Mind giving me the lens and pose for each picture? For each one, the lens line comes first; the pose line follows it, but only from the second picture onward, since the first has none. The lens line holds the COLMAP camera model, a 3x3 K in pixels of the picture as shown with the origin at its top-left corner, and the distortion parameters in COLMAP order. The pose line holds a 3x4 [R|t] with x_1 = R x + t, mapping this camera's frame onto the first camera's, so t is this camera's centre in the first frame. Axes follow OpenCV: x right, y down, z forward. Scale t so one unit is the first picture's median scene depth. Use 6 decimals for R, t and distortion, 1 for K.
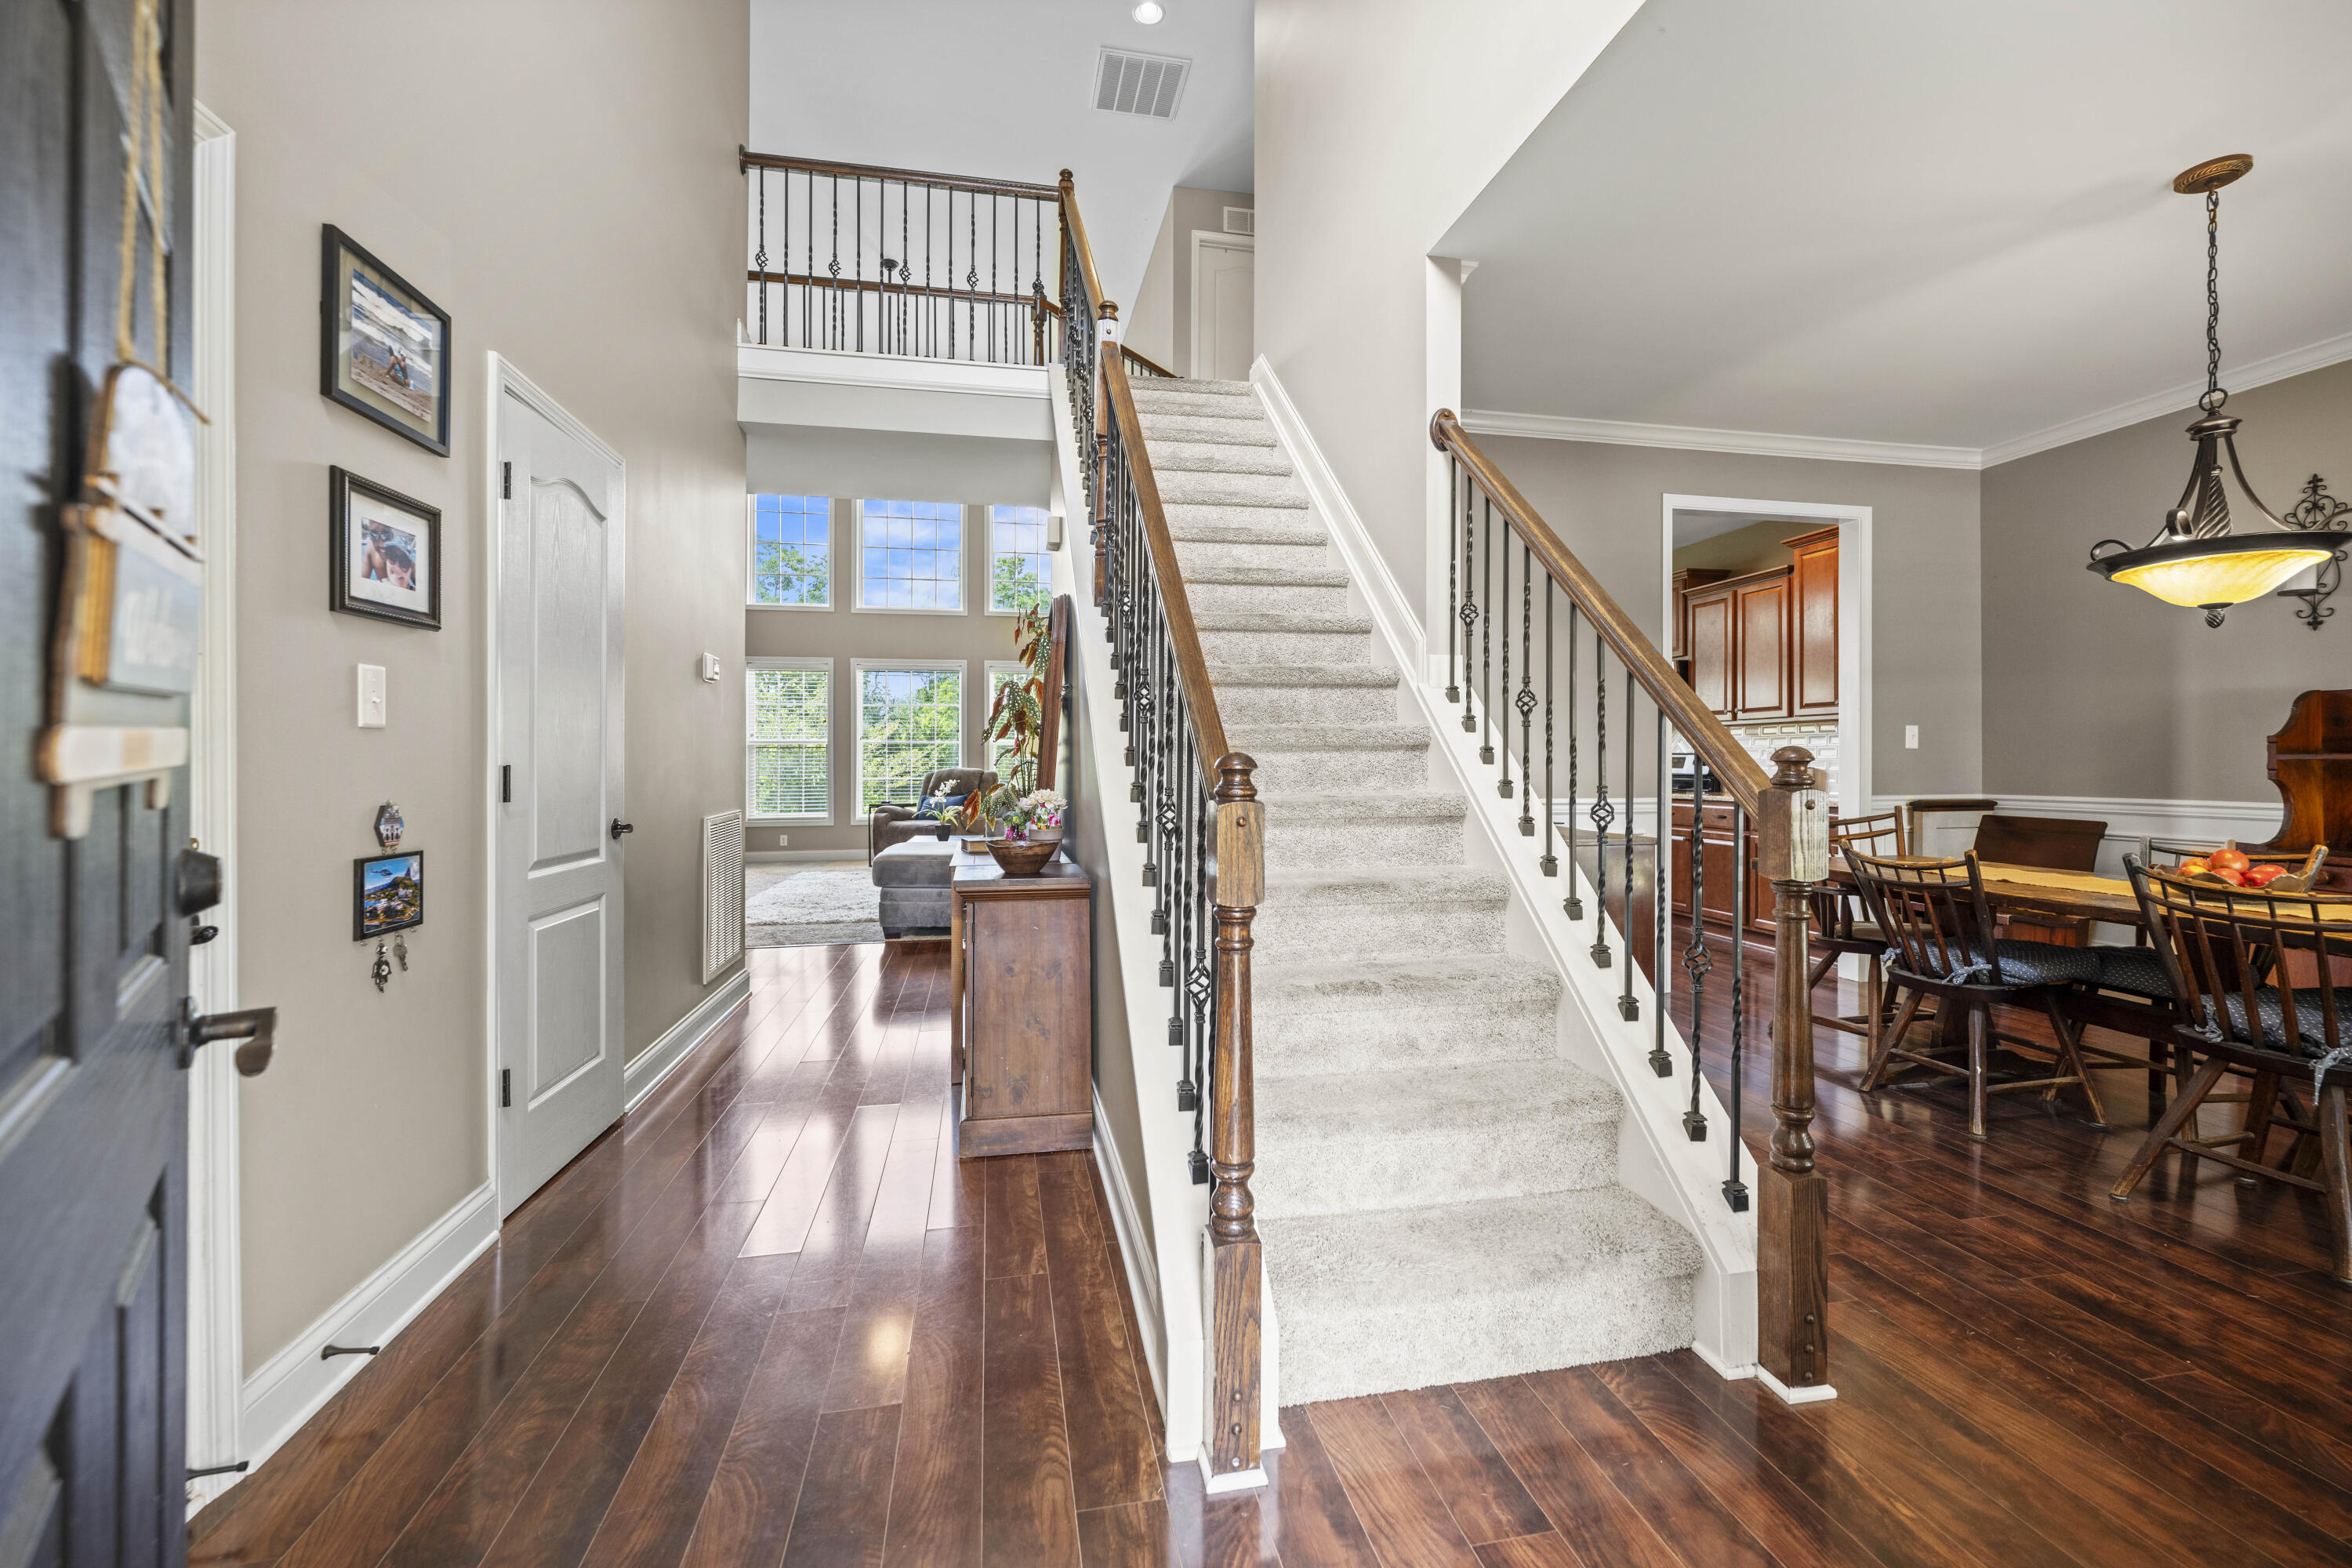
lens RADIAL K [[945.8, 0, 1194.8], [0, 945.8, 761.6], [0, 0, 1]] dist [-0.001758, -0.000390]
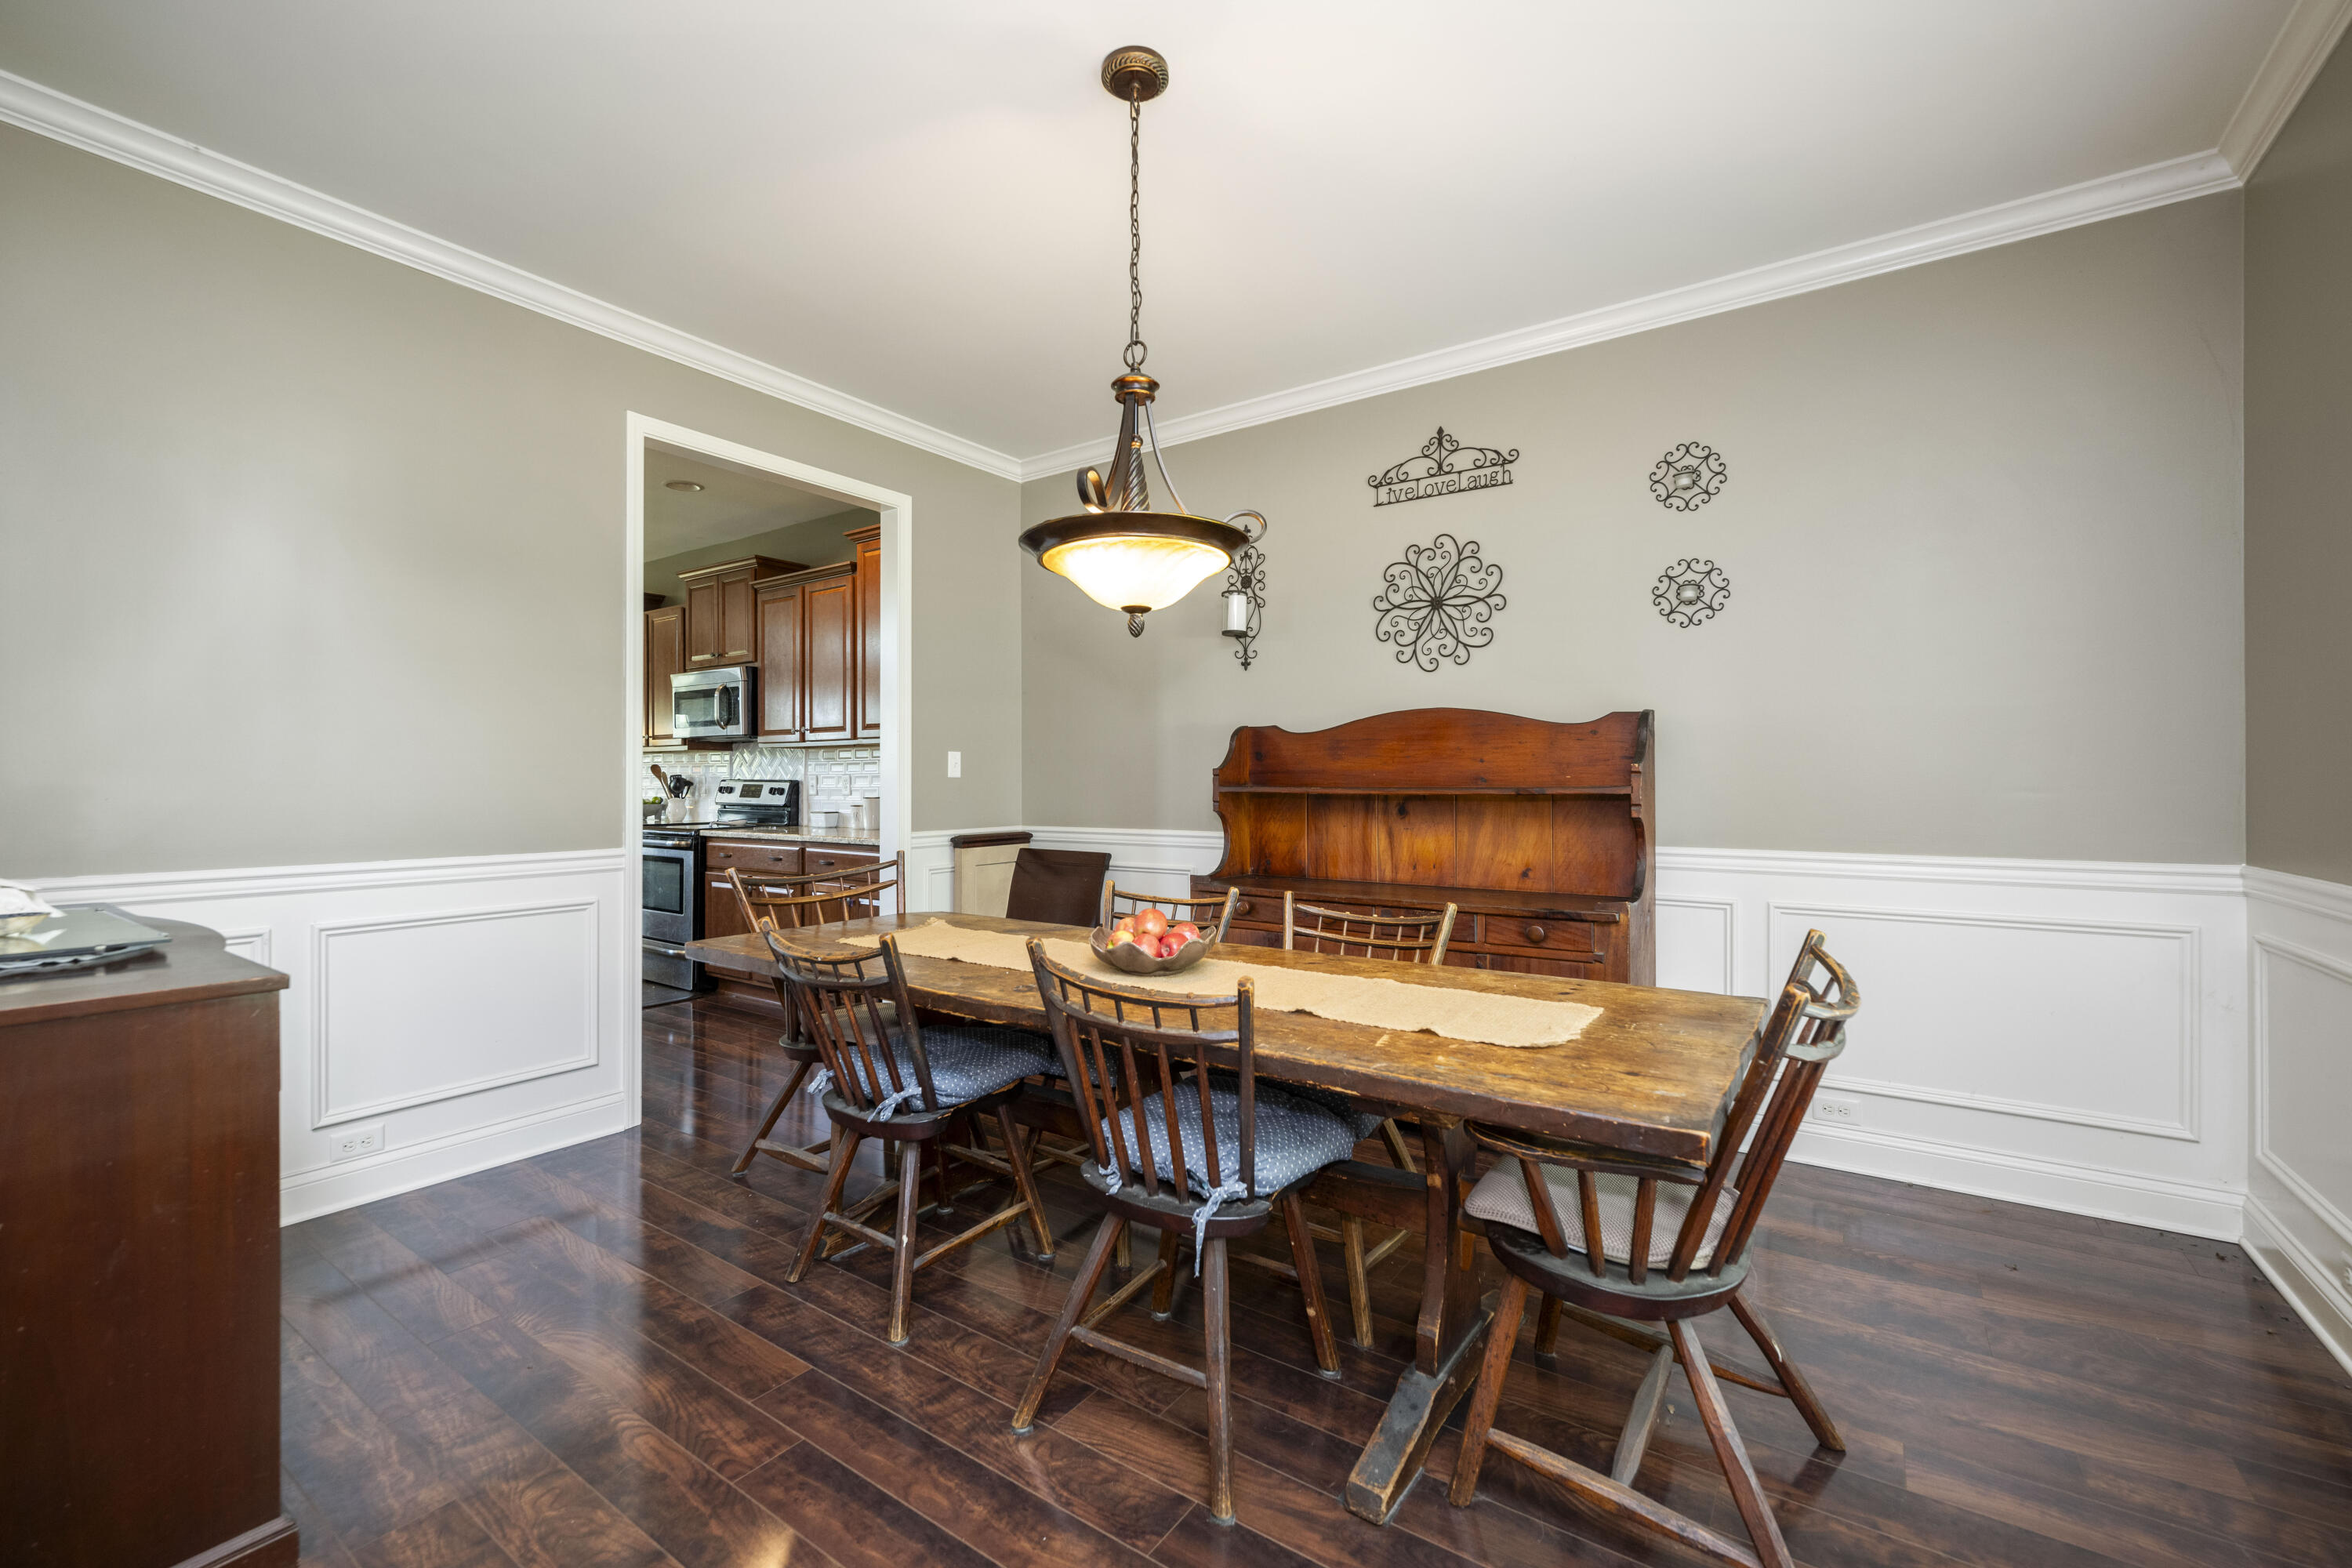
lens RADIAL K [[1044.2, 0, 1158.2], [0, 1044.2, 799.2], [0, 0, 1]] dist [-0.008493, 0.000129]
pose [[0.721994, -0.010673, 0.691817, 0.438640], [0.001522, 0.999903, 0.013838, -0.014157], [-0.691898, -0.008938, 0.721940, 0.314236]]
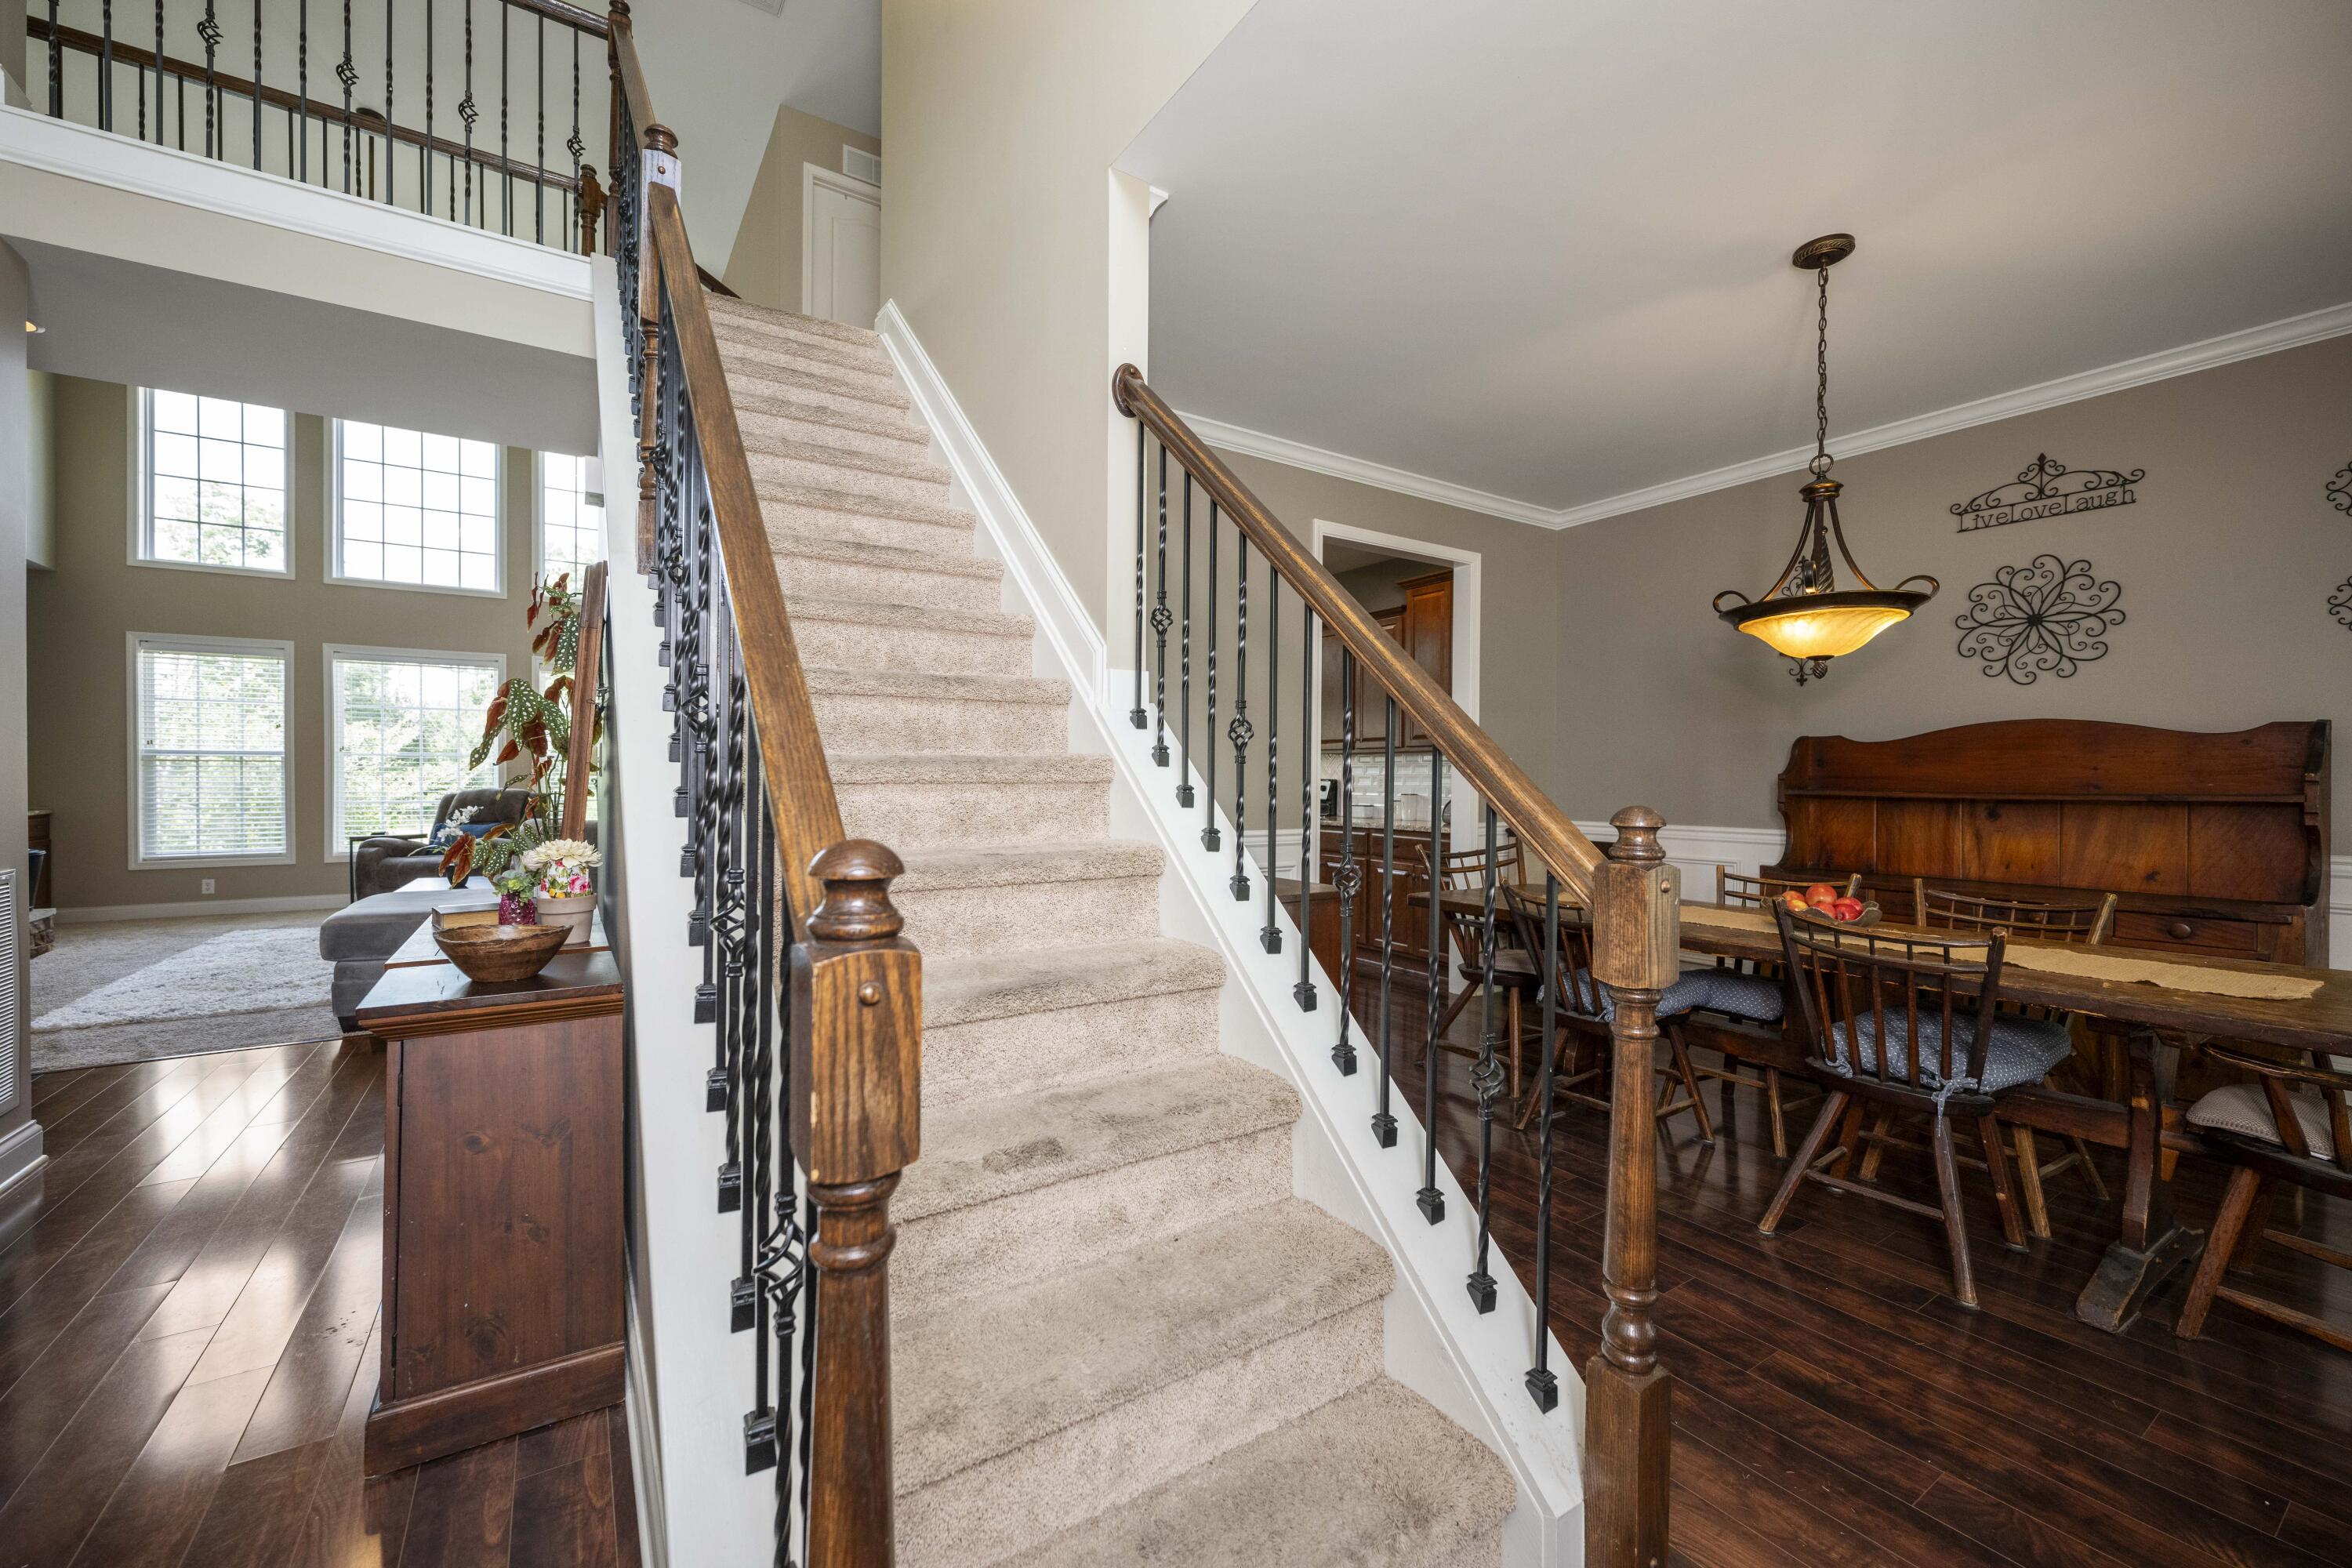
lens RADIAL K [[945.8, 0, 1171.0], [0, 945.8, 795.8], [0, 0, 1]] dist [-0.001758, -0.000390]
pose [[0.934333, 0.001053, 0.356399, 0.010145], [-0.007309, 0.999842, 0.016207, -0.019125], [-0.356325, -0.017748, 0.934193, 0.237195]]
